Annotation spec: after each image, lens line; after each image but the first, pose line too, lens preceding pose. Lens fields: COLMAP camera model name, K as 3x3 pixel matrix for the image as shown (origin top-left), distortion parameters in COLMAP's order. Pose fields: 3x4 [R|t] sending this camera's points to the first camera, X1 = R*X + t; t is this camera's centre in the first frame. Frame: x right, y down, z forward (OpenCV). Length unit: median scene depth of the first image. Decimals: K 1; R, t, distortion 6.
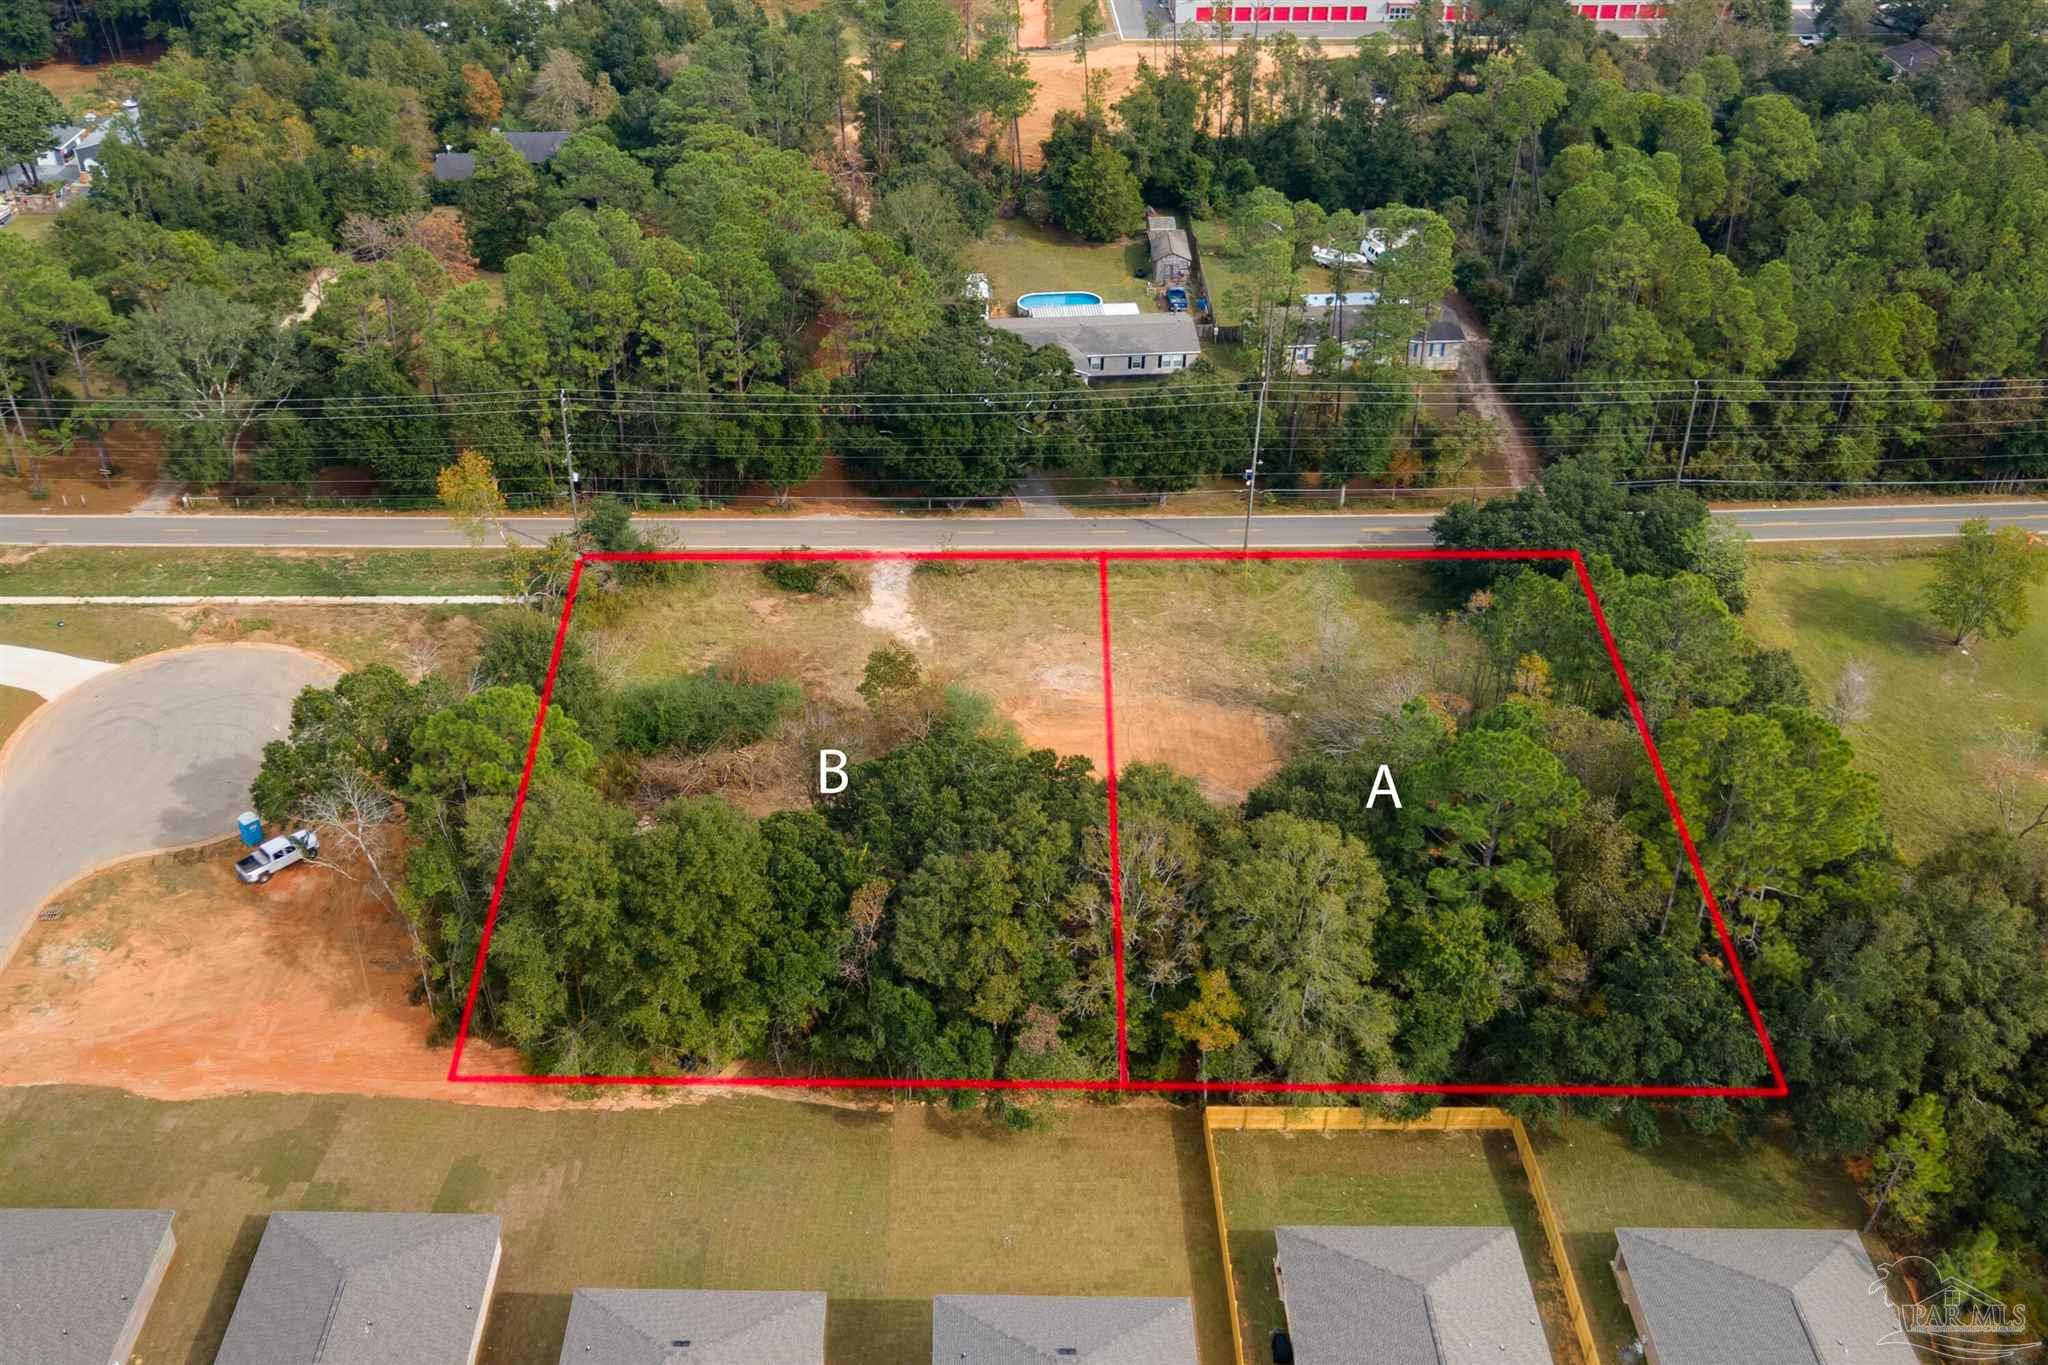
lens RADIAL K [[1918.0, 0, 920.5], [0, 1918.0, 679.0], [0, 0, 1]] dist [-0.016723, -0.005685]
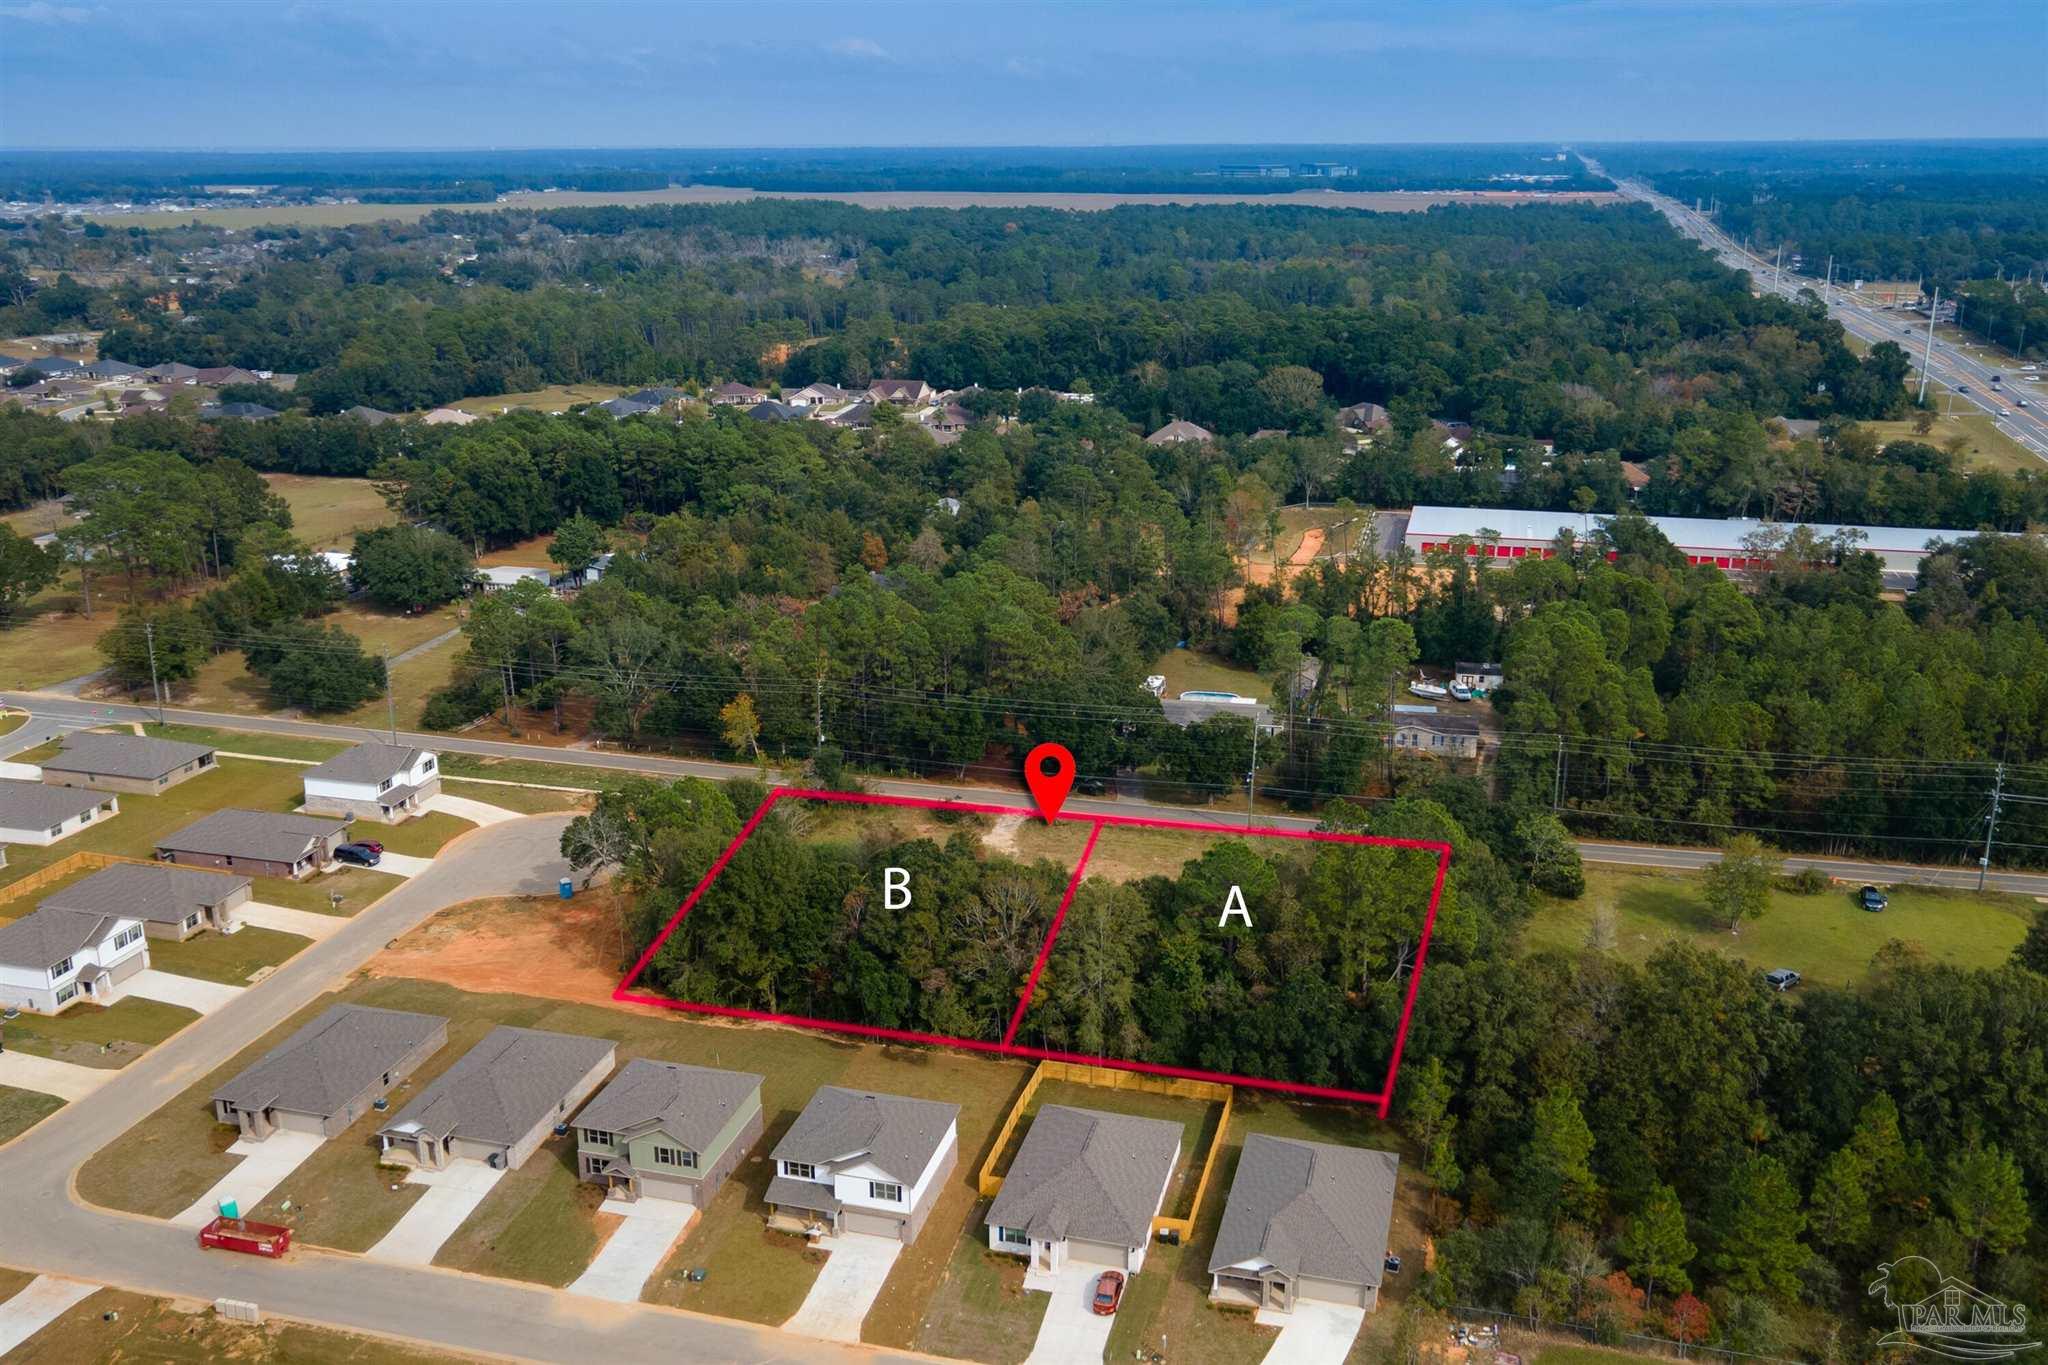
lens RADIAL K [[1786.9, 0, 991.9], [0, 1786.9, 684.1], [0, 0, 1]] dist [0.035162, -0.093244]
pose [[0.967251, 0.081597, -0.240348, 0.302671], [-0.147850, 0.950812, -0.272209, 0.230811], [0.206315, 0.298830, 0.931738, -0.348884]]
